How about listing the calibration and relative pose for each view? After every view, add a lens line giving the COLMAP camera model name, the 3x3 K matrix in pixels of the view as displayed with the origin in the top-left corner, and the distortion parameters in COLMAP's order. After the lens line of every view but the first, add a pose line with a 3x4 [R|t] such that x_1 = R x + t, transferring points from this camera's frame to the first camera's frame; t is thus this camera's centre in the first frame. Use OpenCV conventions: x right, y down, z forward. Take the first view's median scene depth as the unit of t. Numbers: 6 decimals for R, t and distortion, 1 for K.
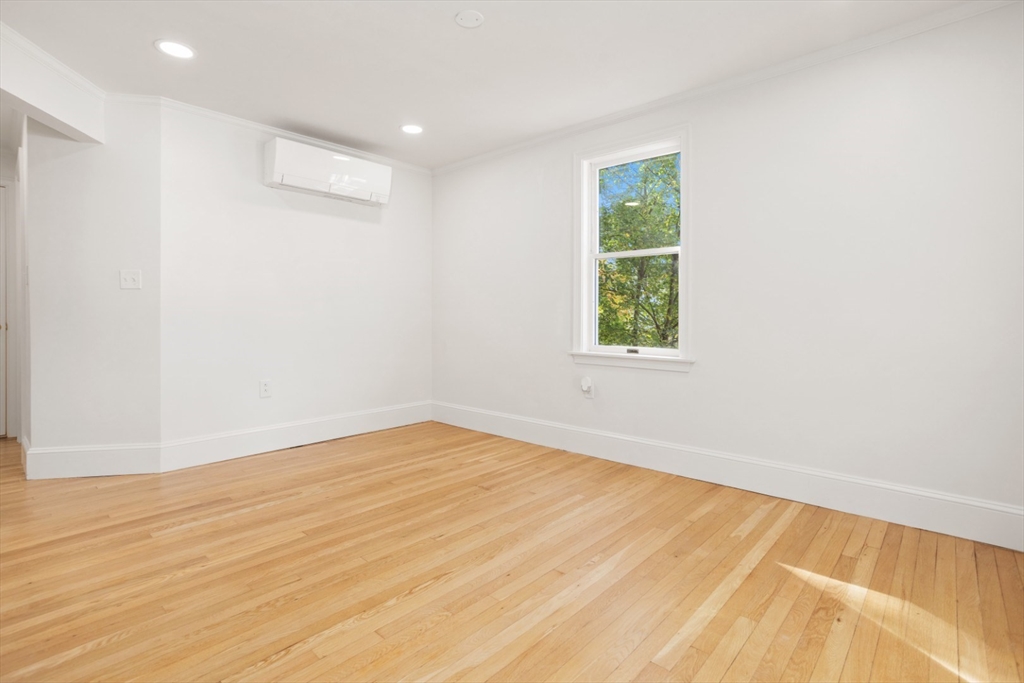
lens RADIAL K [[495.1, 0, 517.4], [0, 495.1, 323.4], [0, 0, 1]] dist [-0.050658, 0.032476]
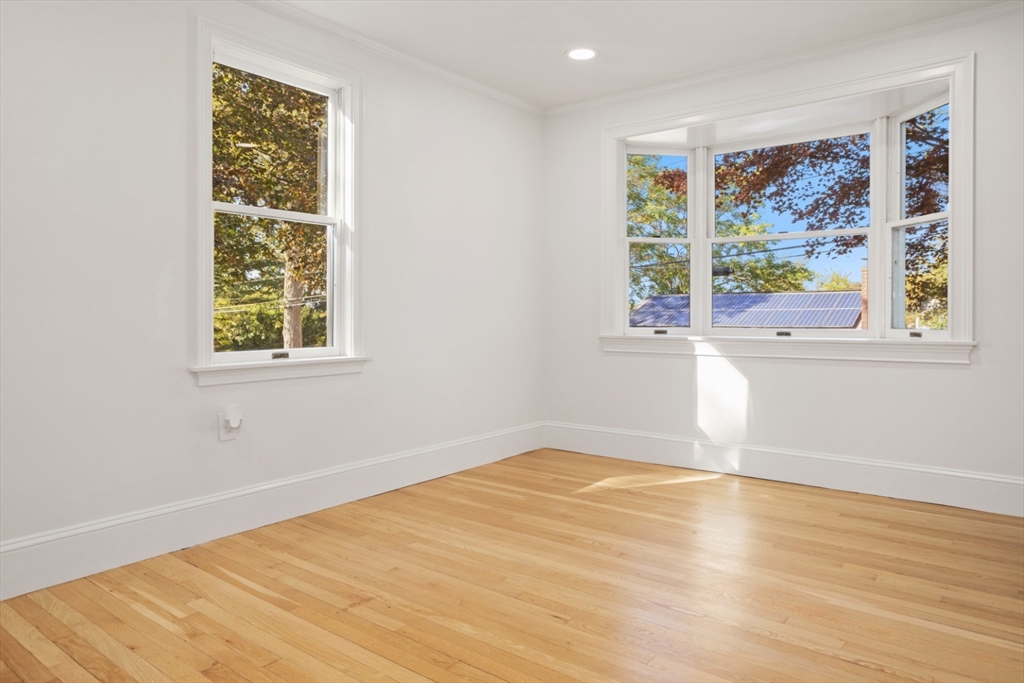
lens RADIAL K [[666.6, 0, 512.0], [0, 666.6, 341.5], [0, 0, 1]] dist [0.001088, 0.001168]
pose [[-0.074362, -0.045388, 0.996198, -0.877927], [0.008493, 0.998899, 0.046145, -0.004153], [-0.997195, 0.011892, -0.073895, 0.915321]]
